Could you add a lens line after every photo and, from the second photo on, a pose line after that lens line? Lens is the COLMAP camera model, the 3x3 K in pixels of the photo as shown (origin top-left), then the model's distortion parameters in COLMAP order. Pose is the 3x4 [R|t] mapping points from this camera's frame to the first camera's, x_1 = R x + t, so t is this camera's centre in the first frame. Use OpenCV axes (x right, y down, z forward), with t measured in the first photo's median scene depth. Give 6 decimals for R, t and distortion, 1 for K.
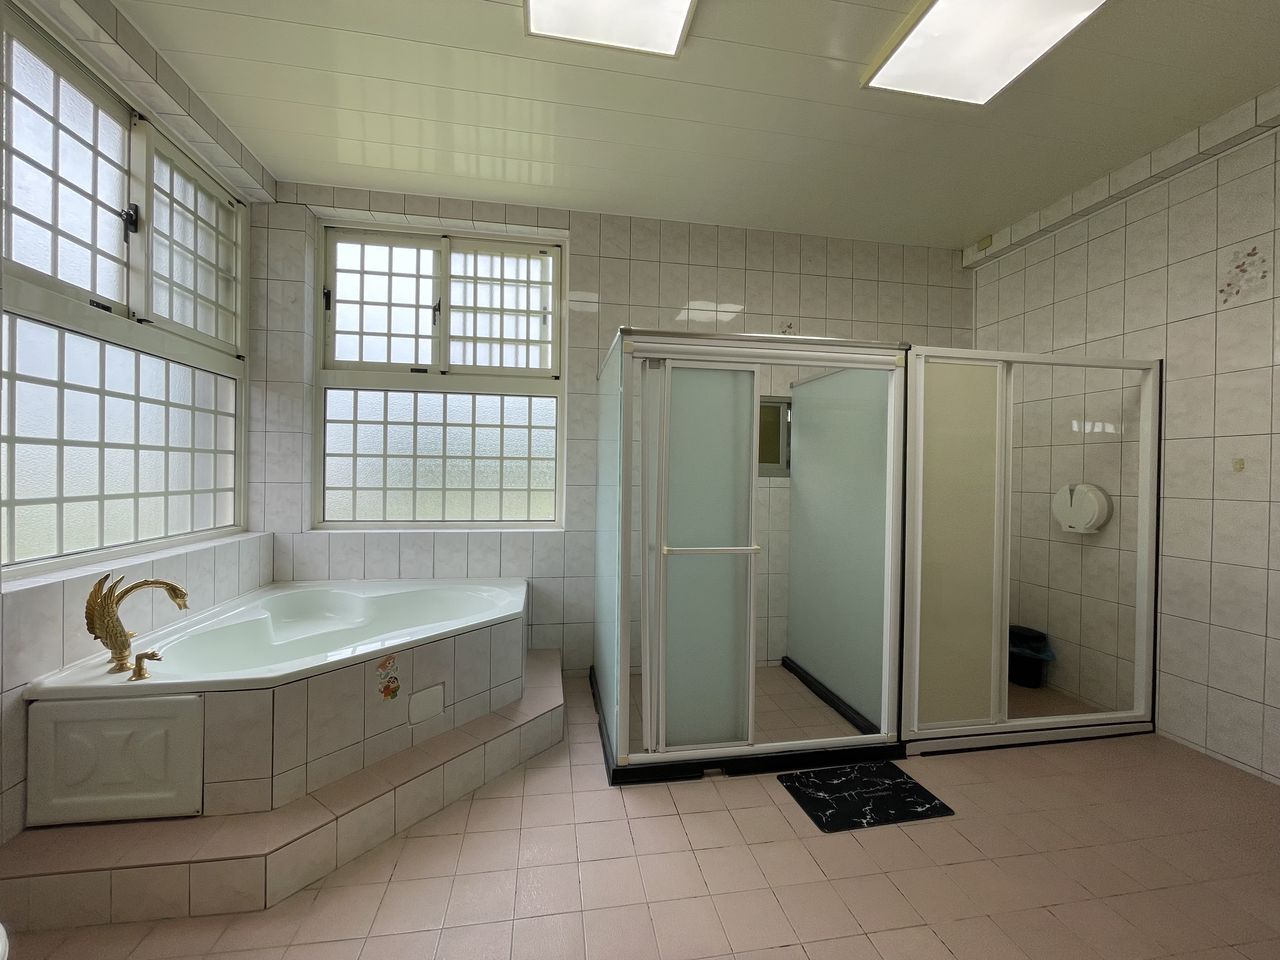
lens RADIAL K [[518.4, 0, 636.7], [0, 518.4, 476.2], [0, 0, 1]] dist [-0.002619, 0.000149]
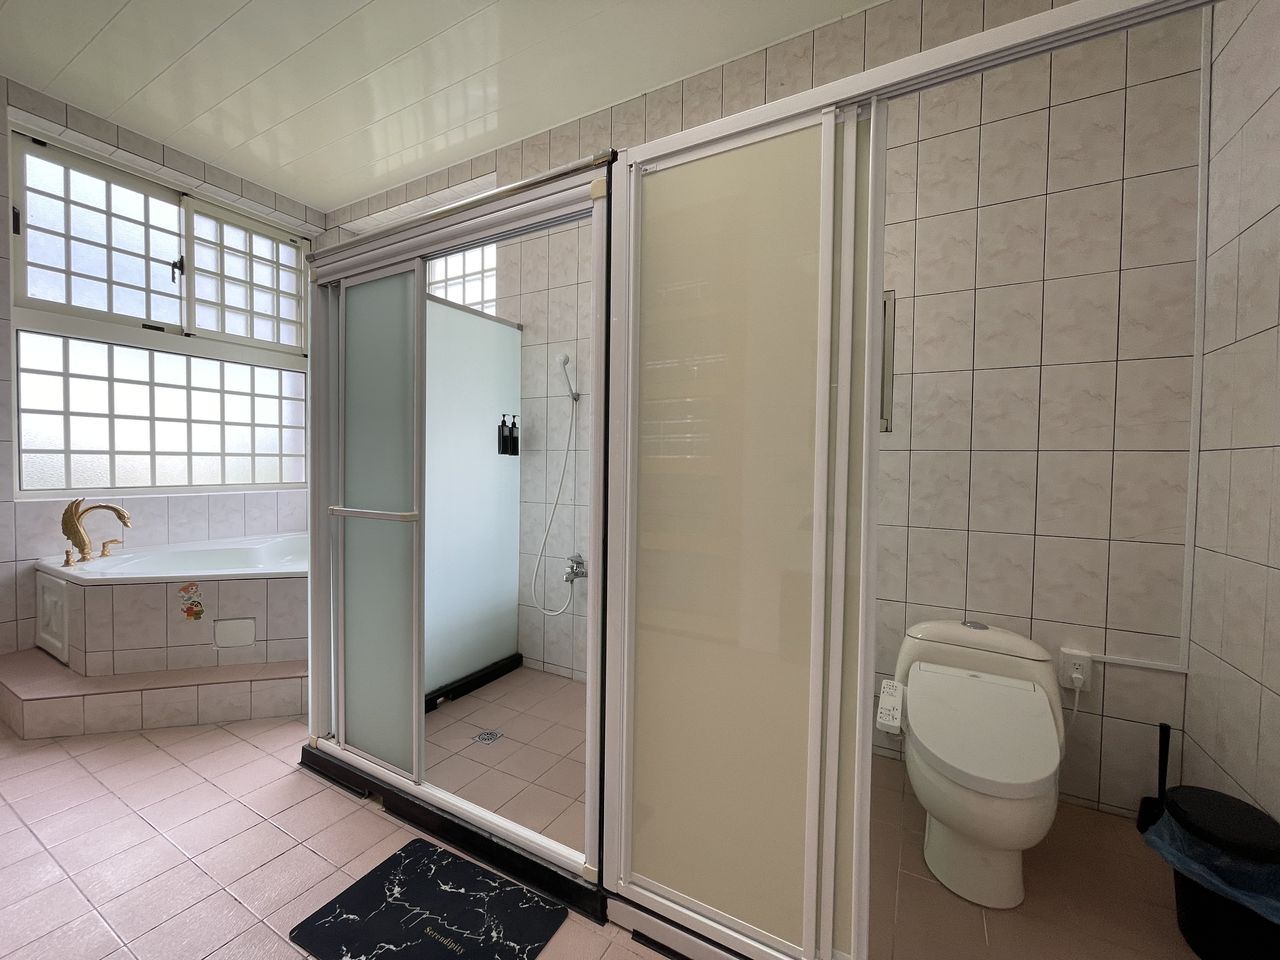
lens RADIAL K [[518.4, 0, 636.7], [0, 518.4, 476.2], [0, 0, 1]] dist [-0.002619, 0.000149]
pose [[0.778230, 0.011309, -0.627878, 0.980110], [-0.005016, 0.999918, 0.011792, 0.078545], [0.627960, -0.006028, 0.778223, 0.670286]]
